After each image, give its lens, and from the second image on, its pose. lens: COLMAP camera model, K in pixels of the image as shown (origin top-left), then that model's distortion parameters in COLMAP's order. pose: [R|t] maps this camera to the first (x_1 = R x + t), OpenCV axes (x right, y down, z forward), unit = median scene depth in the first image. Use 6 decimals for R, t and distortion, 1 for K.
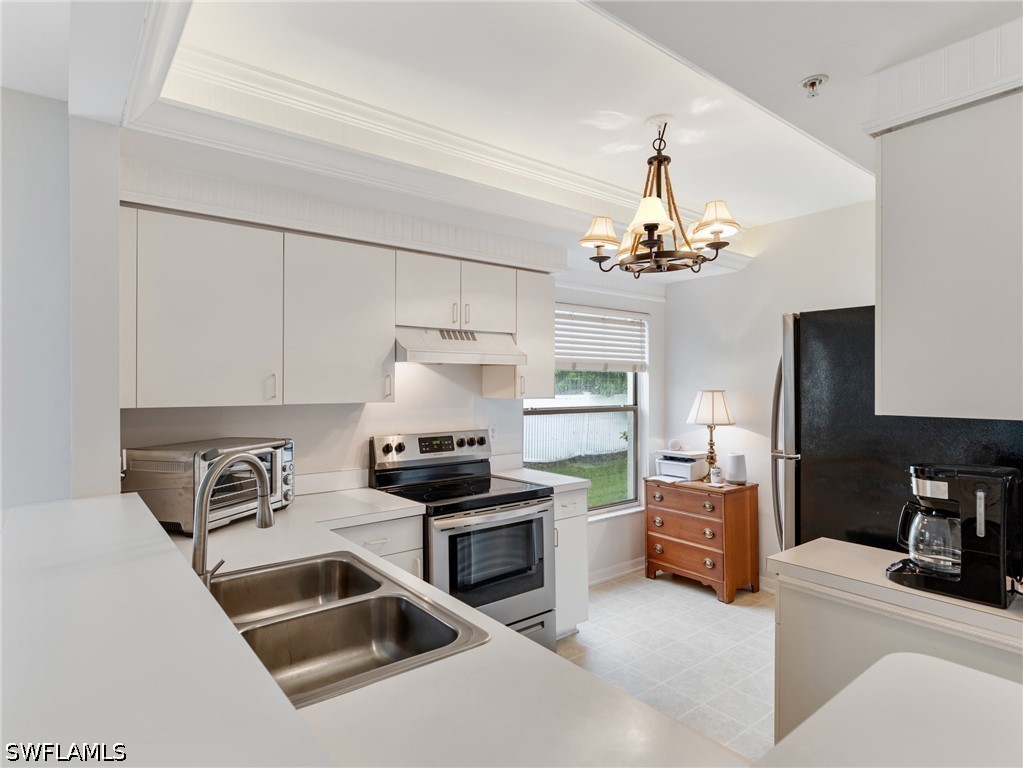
lens RADIAL K [[562.5, 0, 516.1], [0, 562.5, 382.0], [0, 0, 1]] dist [-0.001379, -0.013258]
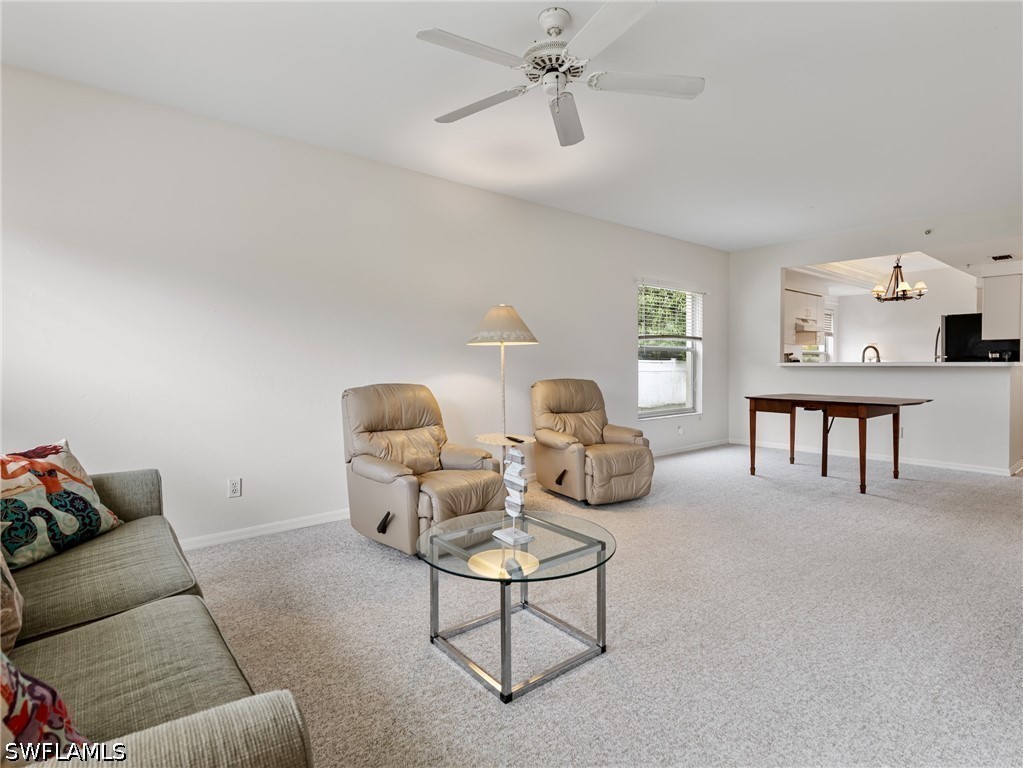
lens RADIAL K [[520.8, 0, 514.2], [0, 520.8, 370.4], [0, 0, 1]] dist [0.004706, 0.000026]
pose [[0.999869, -0.004901, 0.015437, -1.592388], [0.004592, 0.999789, 0.020043, 0.102101], [-0.015532, -0.019970, 0.999680, -1.575483]]
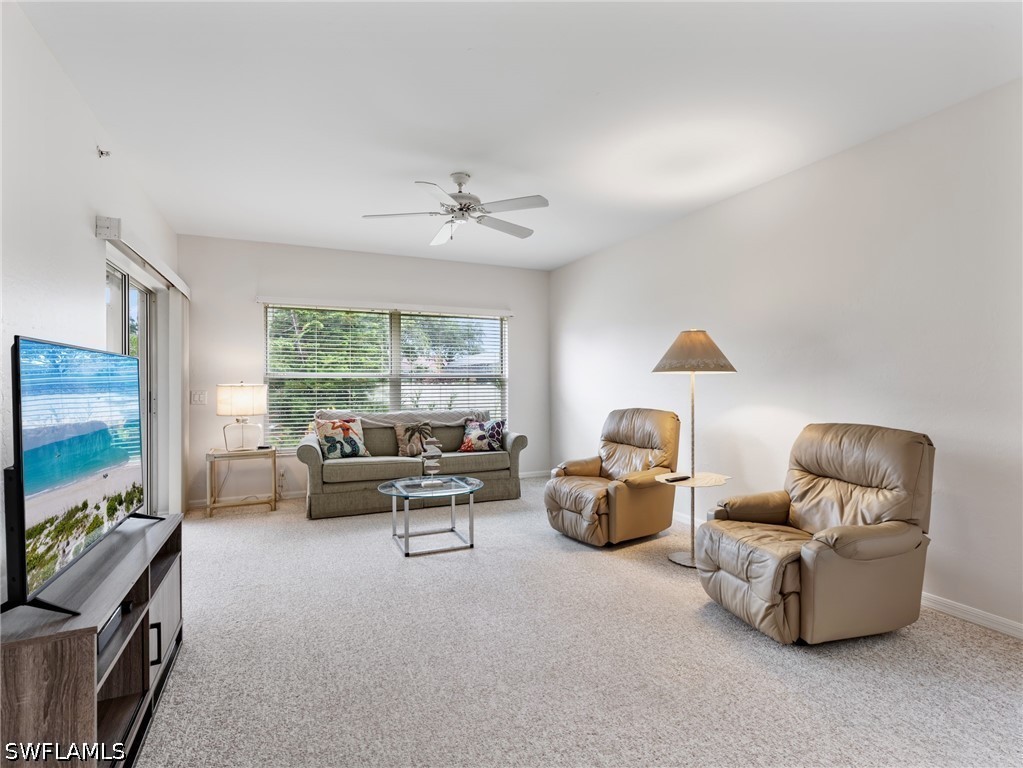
lens RADIAL K [[519.3, 0, 513.0], [0, 519.3, 381.4], [0, 0, 1]] dist [0.001077, -0.000852]
pose [[-0.255846, 0.001858, -0.966716, -0.424487], [0.008266, 0.999966, -0.000266, 0.080382], [0.966682, -0.008059, -0.255853, -0.411861]]
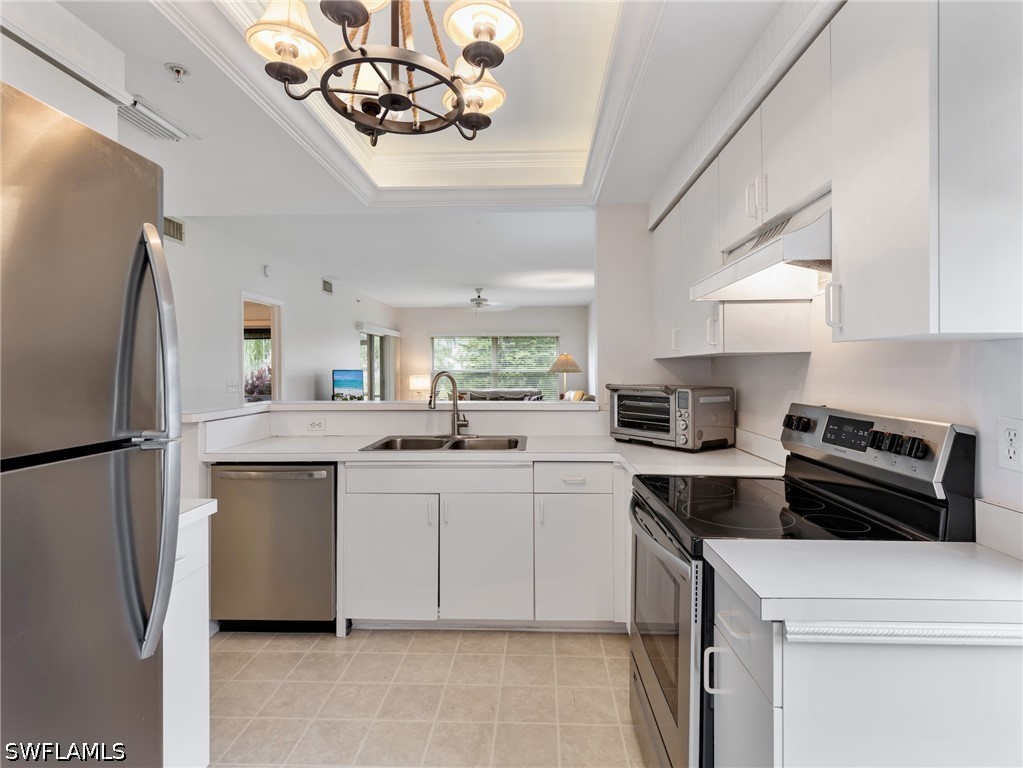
lens RADIAL K [[520.8, 0, 514.2], [0, 520.8, 370.4], [0, 0, 1]] dist [0.004706, 0.000026]
pose [[-0.654498, 0.005446, -0.756044, 0.464946], [0.007927, 0.999969, 0.000341, 0.052180], [0.756022, -0.005769, -0.654521, 1.150145]]
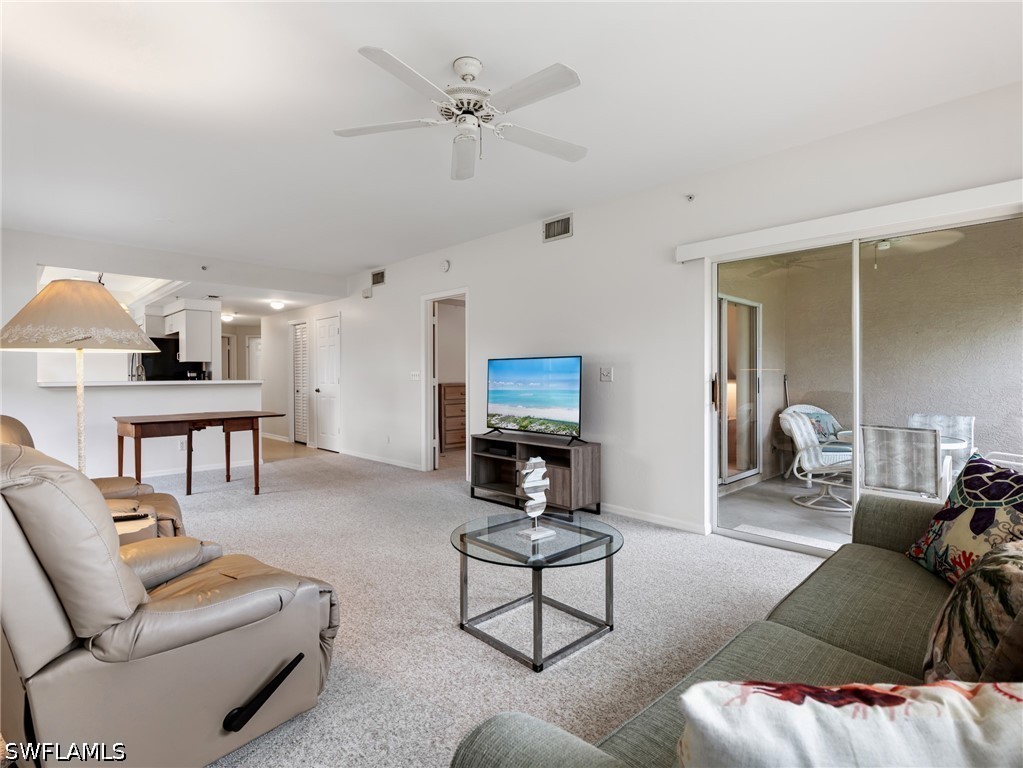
lens RADIAL K [[520.8, 0, 514.2], [0, 520.8, 370.4], [0, 0, 1]] dist [0.004706, 0.000026]
pose [[-0.106474, 0.009161, 0.994273, -2.338534], [-0.001222, 0.999956, -0.009344, 0.094288], [-0.994315, -0.002210, -0.106458, -0.808393]]
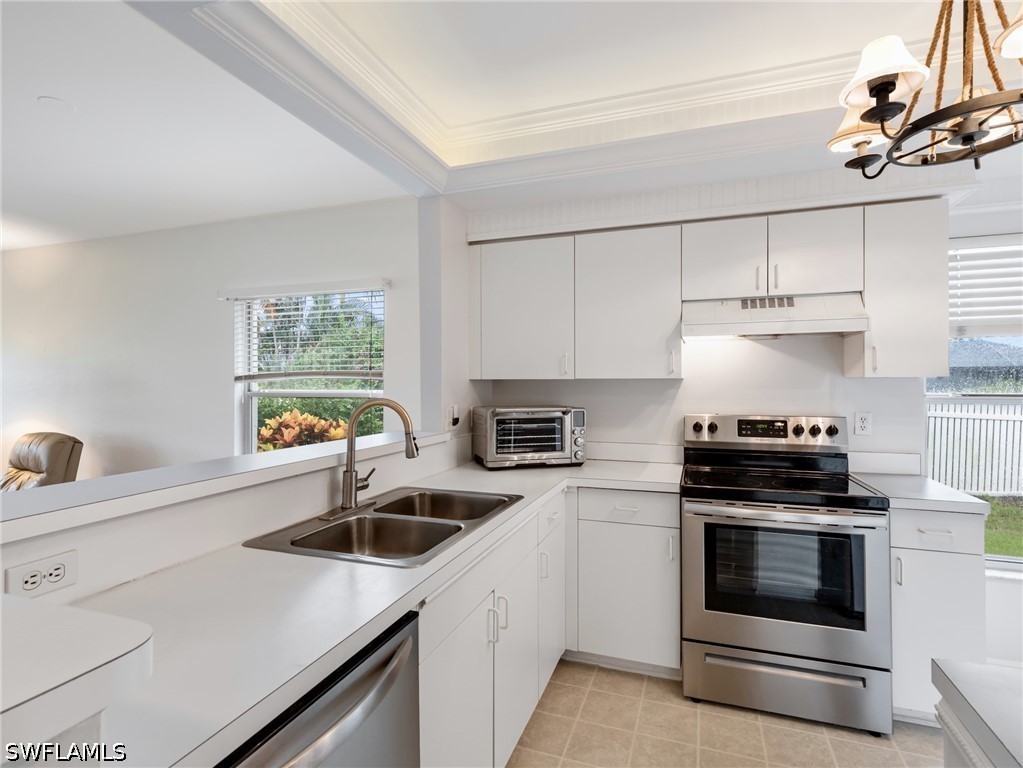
lens RADIAL K [[519.3, 0, 513.0], [0, 519.3, 381.4], [0, 0, 1]] dist [0.001077, -0.000852]
pose [[0.523096, -0.000866, -0.852273, 0.374493], [0.005592, 0.999981, 0.002416, 0.033885], [0.852255, -0.006030, 0.523091, 0.247976]]
